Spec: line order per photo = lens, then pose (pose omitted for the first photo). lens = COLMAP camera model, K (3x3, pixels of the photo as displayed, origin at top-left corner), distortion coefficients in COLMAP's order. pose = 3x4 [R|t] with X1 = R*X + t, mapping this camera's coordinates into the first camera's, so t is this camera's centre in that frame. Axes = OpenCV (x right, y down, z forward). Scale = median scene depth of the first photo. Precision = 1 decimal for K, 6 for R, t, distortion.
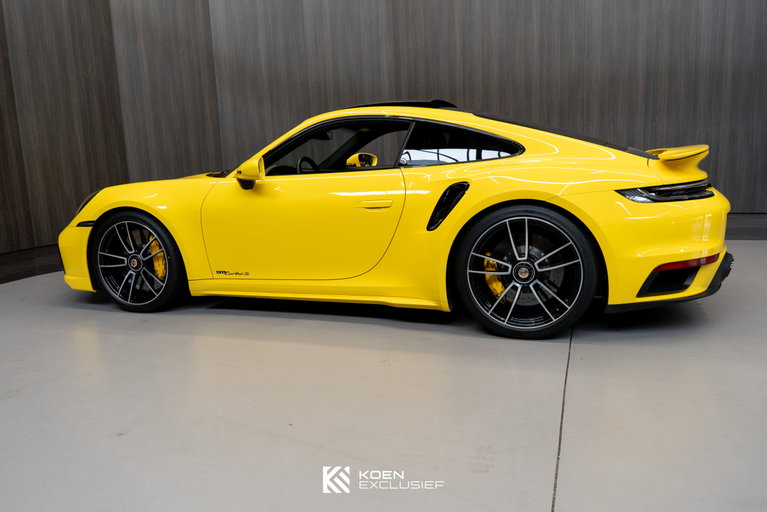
lens RADIAL K [[600.5, 0, 383.5], [0, 600.5, 256.0], [0, 0, 1]] dist [0.009148, -0.005834]
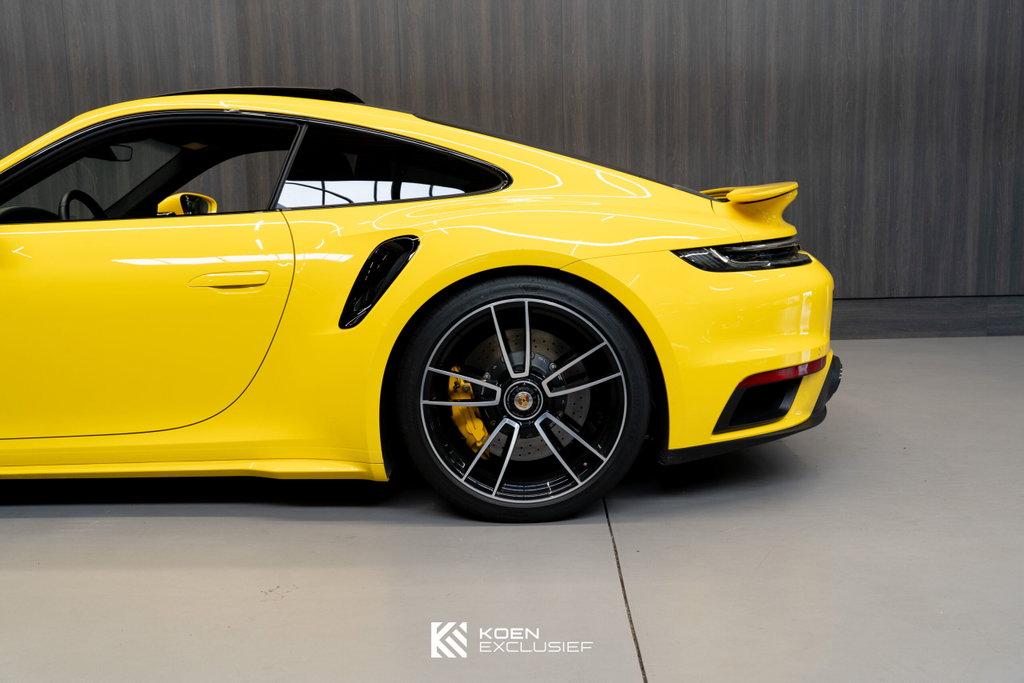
lens RADIAL K [[978.3, 0, 512.0], [0, 978.3, 341.5], [0, 0, 1]] dist [0.003858, 0.004349]
pose [[0.952080, -0.022924, 0.304990, -0.046364], [0.036964, 0.998502, -0.040340, 0.009383], [-0.303608, 0.049681, 0.951501, 0.147152]]
